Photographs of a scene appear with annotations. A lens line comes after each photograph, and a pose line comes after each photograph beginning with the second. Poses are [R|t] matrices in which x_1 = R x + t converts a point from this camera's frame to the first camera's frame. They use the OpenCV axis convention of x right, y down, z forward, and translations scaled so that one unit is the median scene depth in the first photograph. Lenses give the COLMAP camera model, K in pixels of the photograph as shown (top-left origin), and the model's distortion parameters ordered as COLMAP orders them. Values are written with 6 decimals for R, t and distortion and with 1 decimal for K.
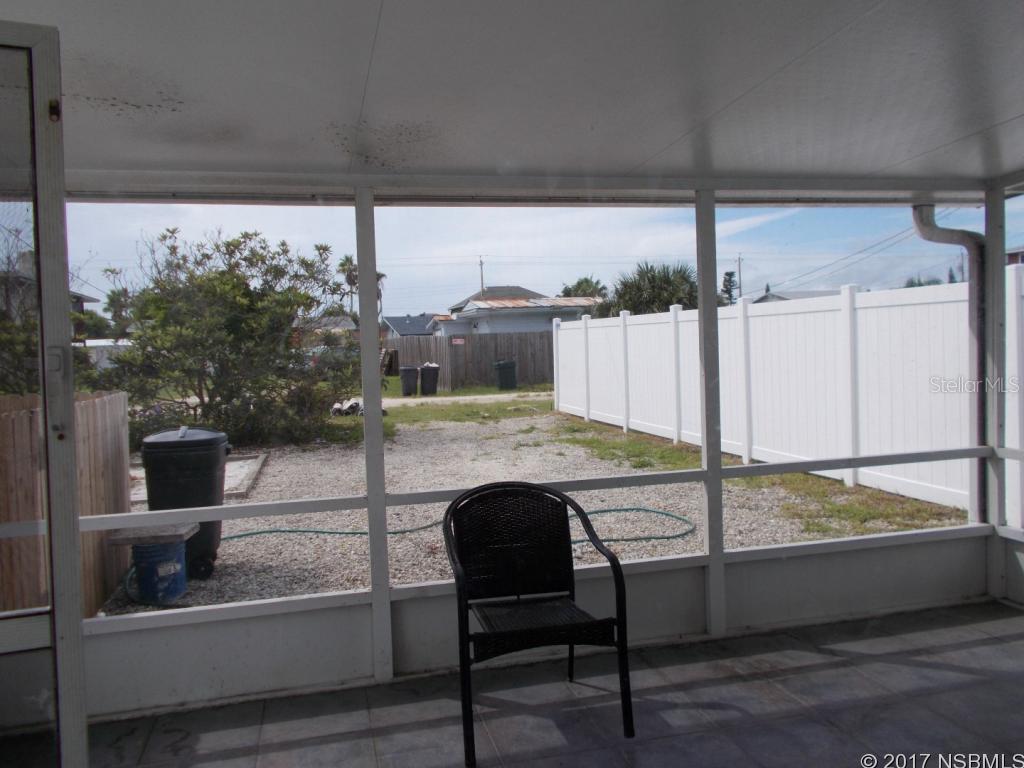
lens RADIAL K [[794.9, 0, 512.0], [0, 794.9, 384.0], [0, 0, 1]] dist [0.028650, -0.034338]
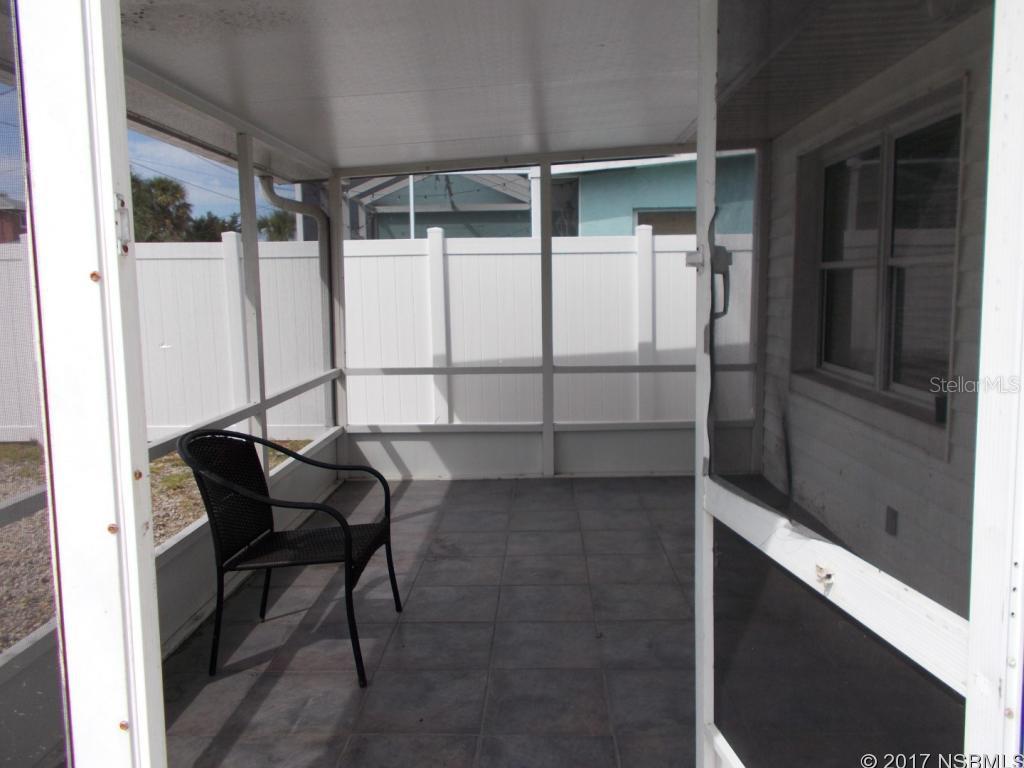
lens RADIAL K [[794.9, 0, 512.0], [0, 794.9, 384.0], [0, 0, 1]] dist [0.028650, -0.034338]
pose [[0.281866, -0.078069, 0.956272, -0.753727], [0.064832, 0.995956, 0.062199, 0.052456], [-0.957261, 0.044466, 0.285787, 0.442969]]
